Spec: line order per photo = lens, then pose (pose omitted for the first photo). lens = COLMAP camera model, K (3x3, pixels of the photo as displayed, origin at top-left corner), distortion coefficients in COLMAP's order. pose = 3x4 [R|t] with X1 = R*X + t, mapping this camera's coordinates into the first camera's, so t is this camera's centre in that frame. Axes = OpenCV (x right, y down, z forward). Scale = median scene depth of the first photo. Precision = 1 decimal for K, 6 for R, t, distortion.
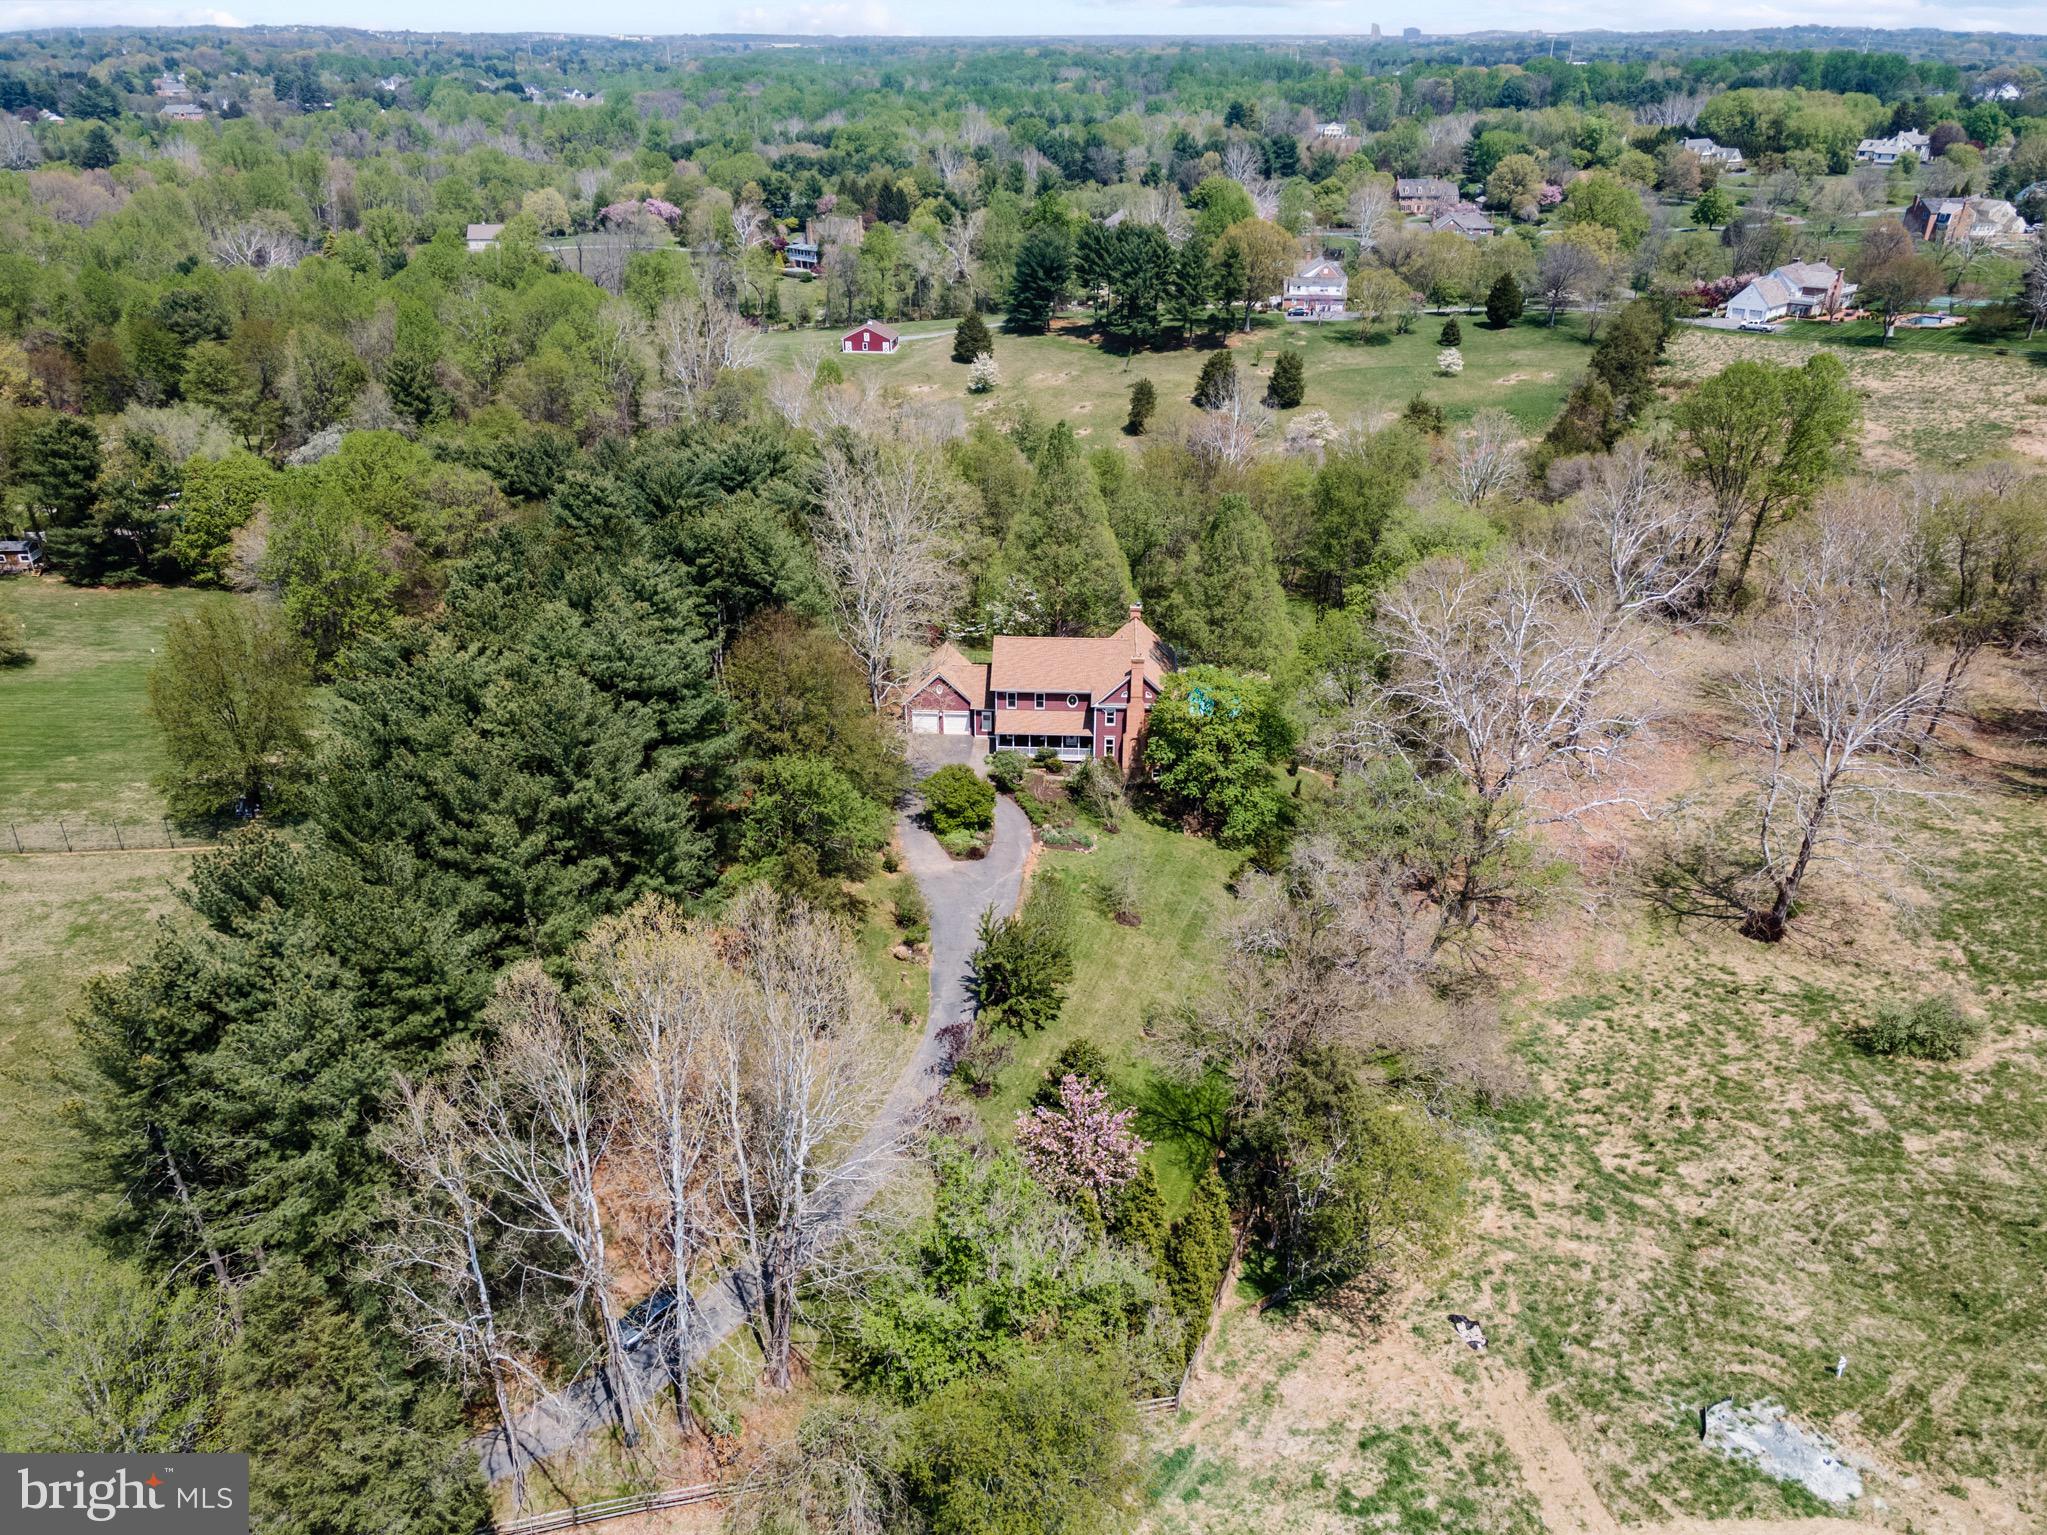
lens RADIAL K [[1435.6, 0, 1018.7], [0, 1435.6, 802.0], [0, 0, 1]] dist [0.030777, 0.033033]
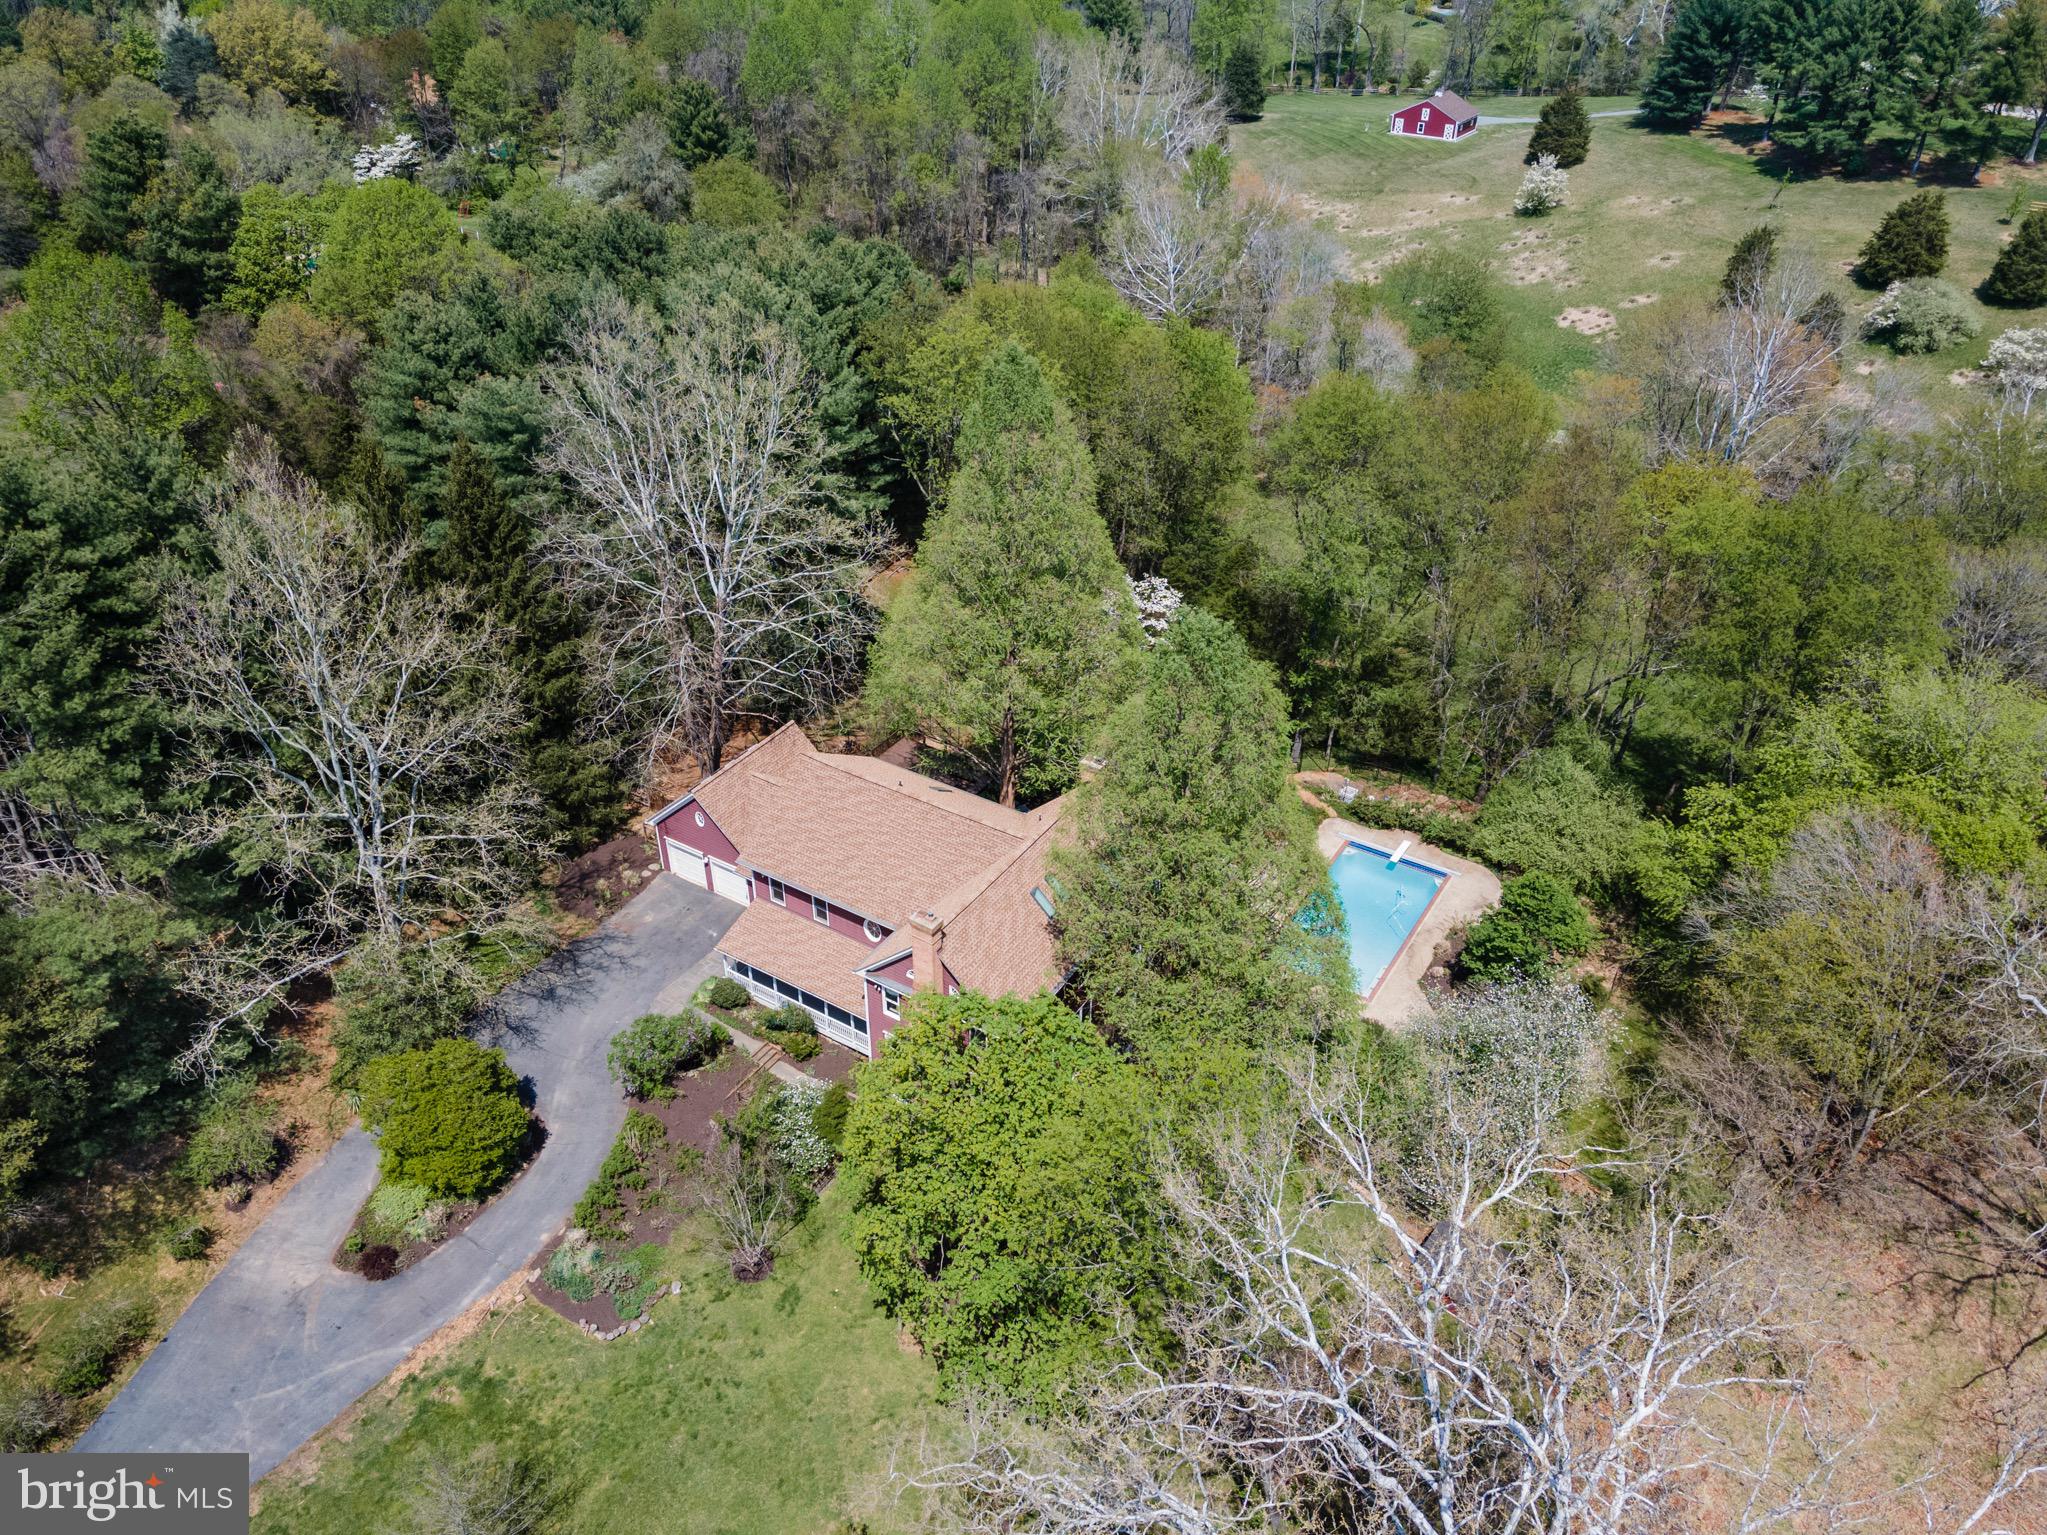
lens RADIAL K [[1435.6, 0, 1018.7], [0, 1435.6, 802.0], [0, 0, 1]] dist [0.030777, 0.033033]
pose [[0.875457, 0.290012, -0.386611, 0.264877], [-0.229919, 0.953545, 0.194653, -0.224411], [0.425103, -0.081521, 0.901467, 0.570543]]
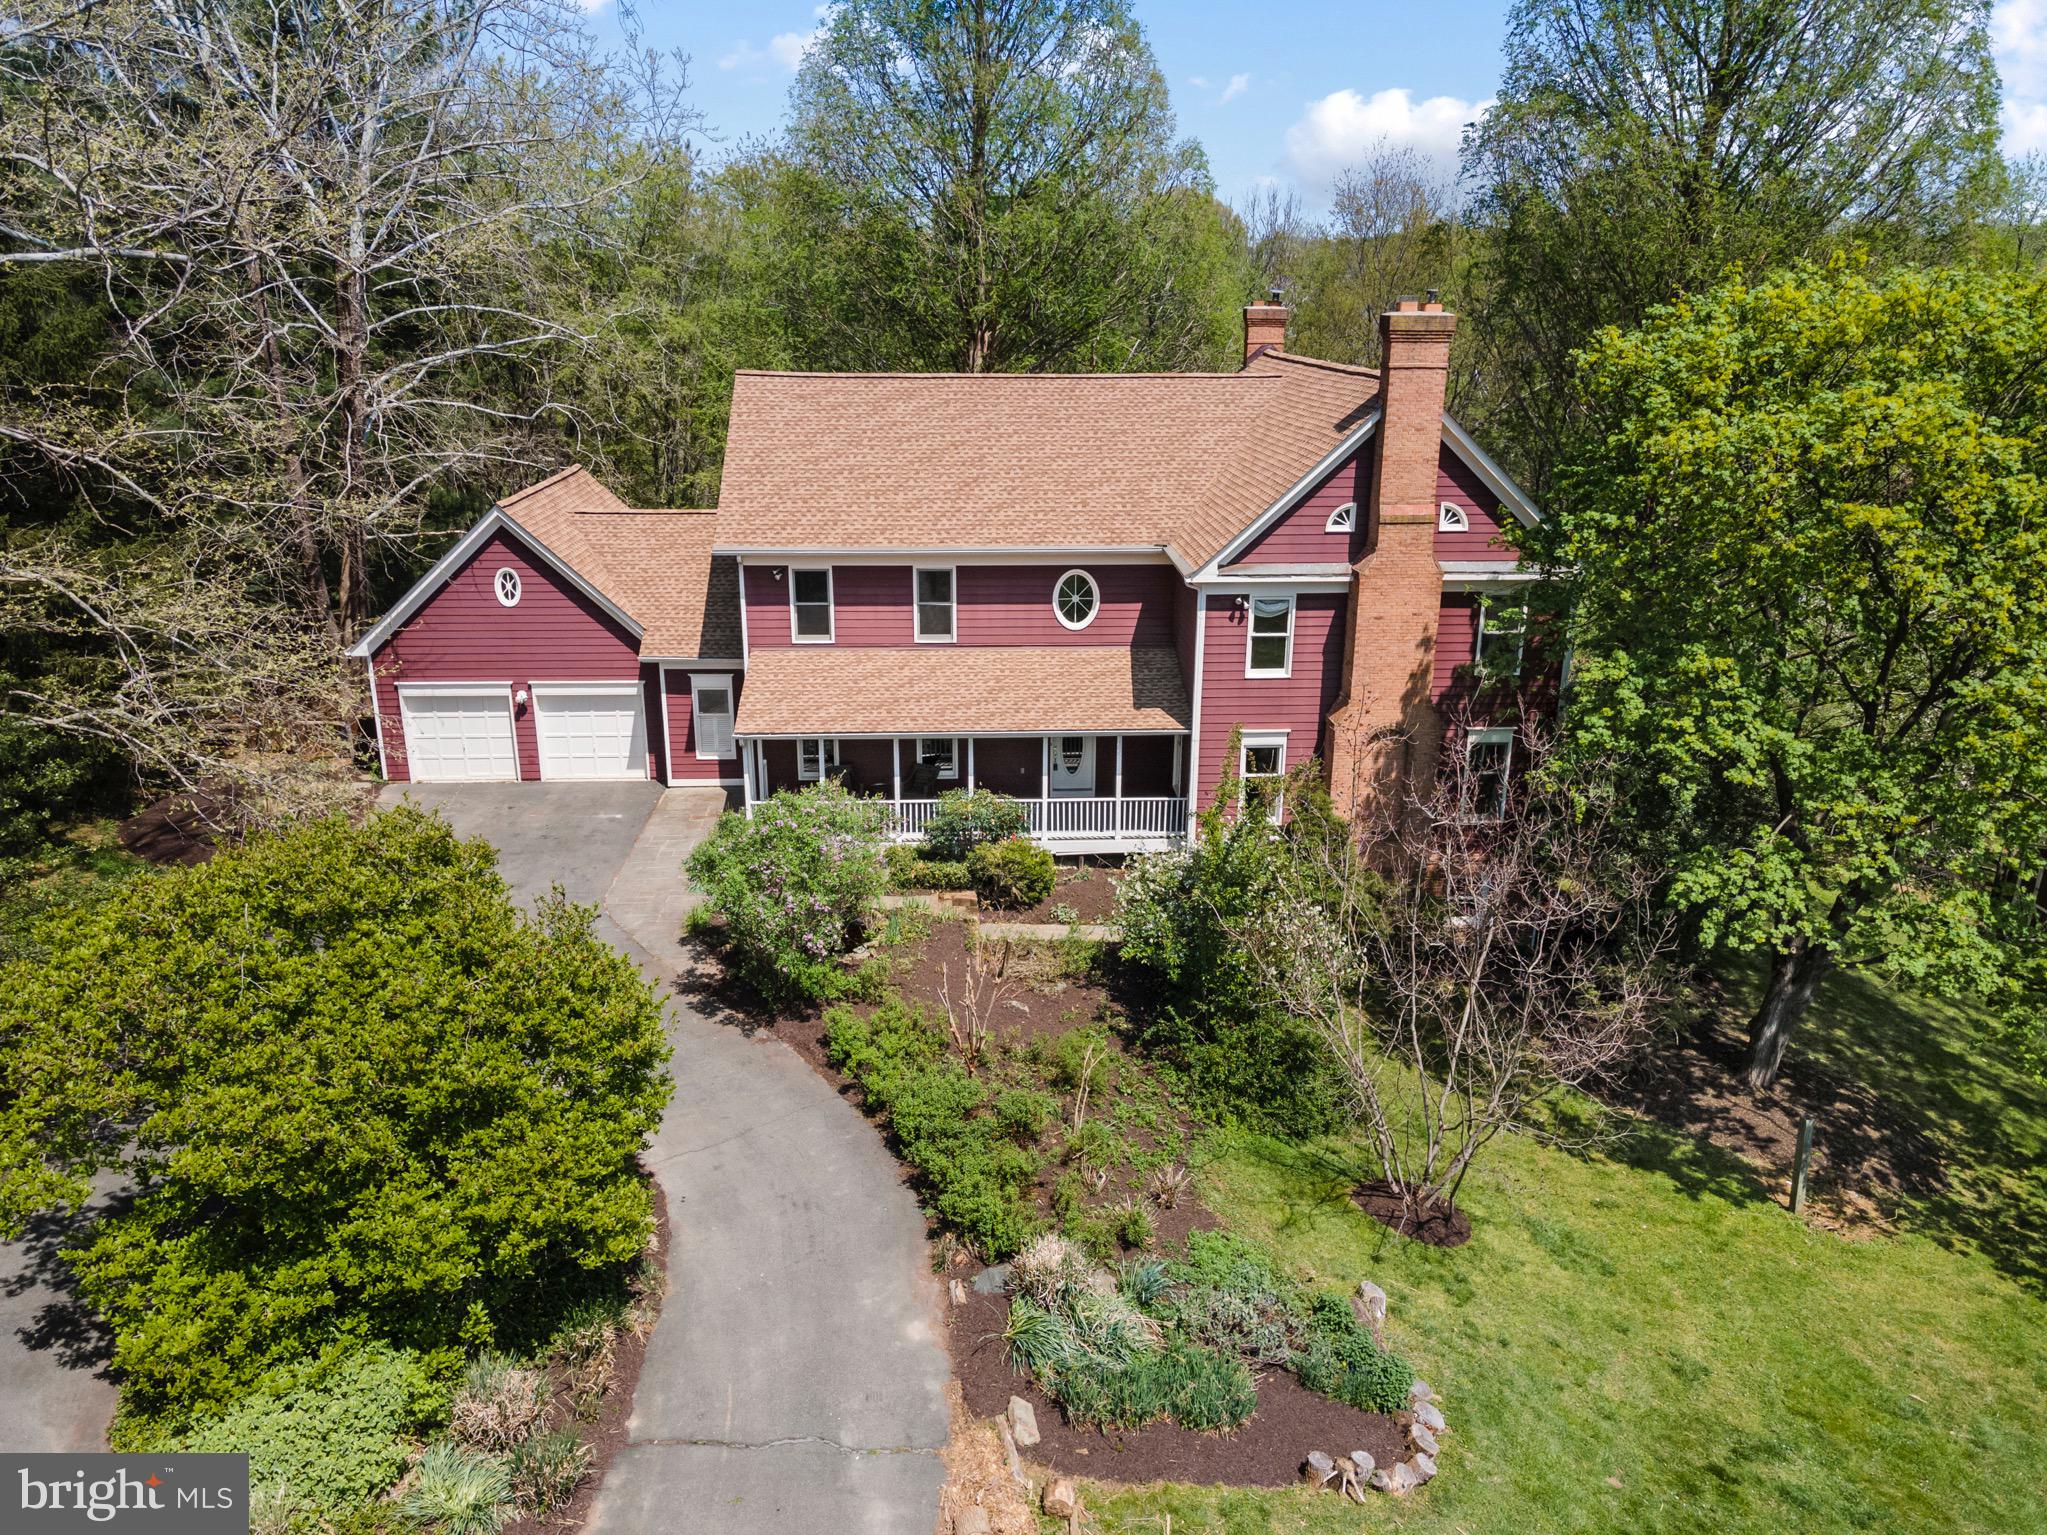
lens RADIAL K [[1435.6, 0, 1018.7], [0, 1435.6, 802.0], [0, 0, 1]] dist [0.030777, 0.033033]
pose [[0.994330, -0.029082, 0.102283, 0.003531], [0.043499, 0.988957, -0.141673, -0.005724], [-0.097034, 0.145319, 0.984615, 0.778600]]
